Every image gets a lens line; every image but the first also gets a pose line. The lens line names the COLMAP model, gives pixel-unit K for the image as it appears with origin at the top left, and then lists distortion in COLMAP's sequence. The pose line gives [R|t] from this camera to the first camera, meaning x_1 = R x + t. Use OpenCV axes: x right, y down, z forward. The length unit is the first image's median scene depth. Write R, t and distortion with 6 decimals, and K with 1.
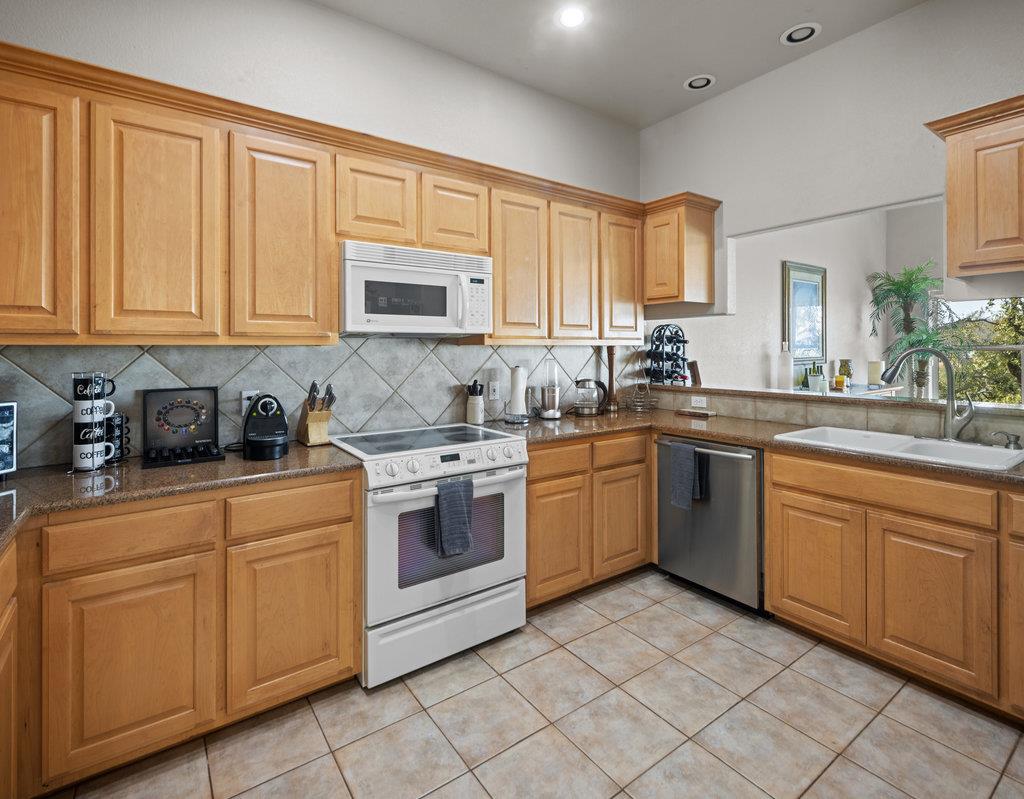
lens RADIAL K [[500.2, 0, 532.3], [0, 500.2, 348.6], [0, 0, 1]] dist [0.006086, -0.001022]
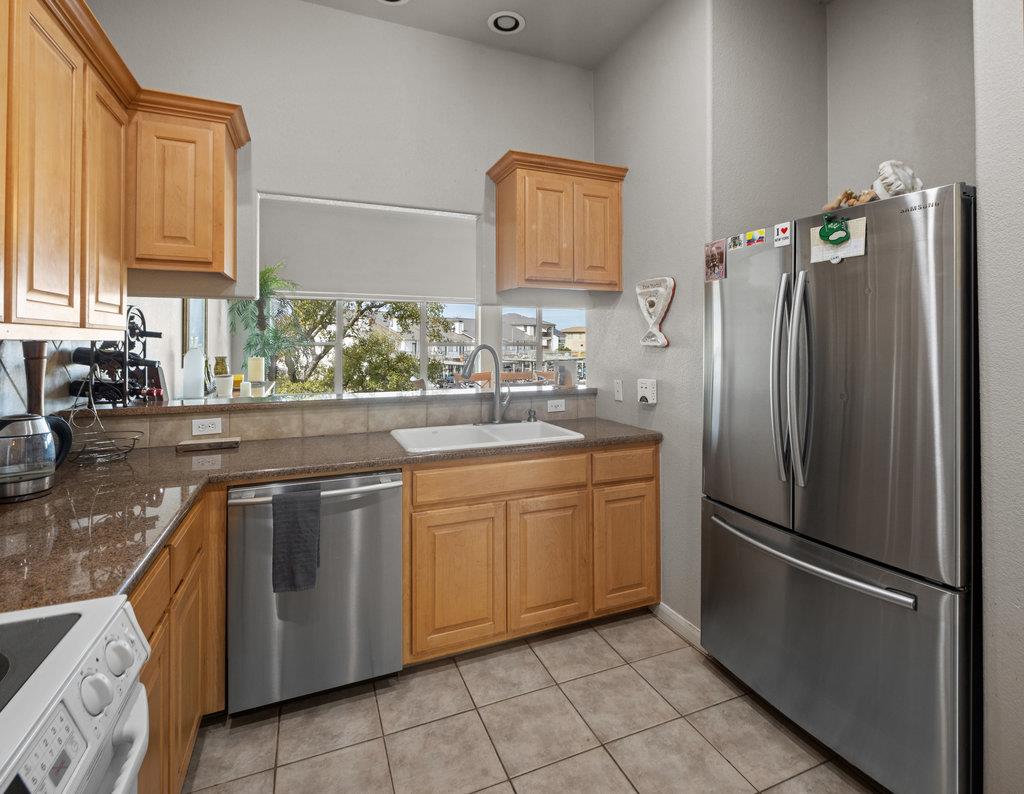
lens RADIAL K [[500.2, 0, 527.1], [0, 500.2, 339.3], [0, 0, 1]] dist [0.006086, -0.001022]
pose [[0.255409, 0.008797, 0.966793, -0.291148], [-0.000260, 0.999959, -0.009030, -0.004001], [-0.966833, 0.002055, 0.255401, 0.616508]]
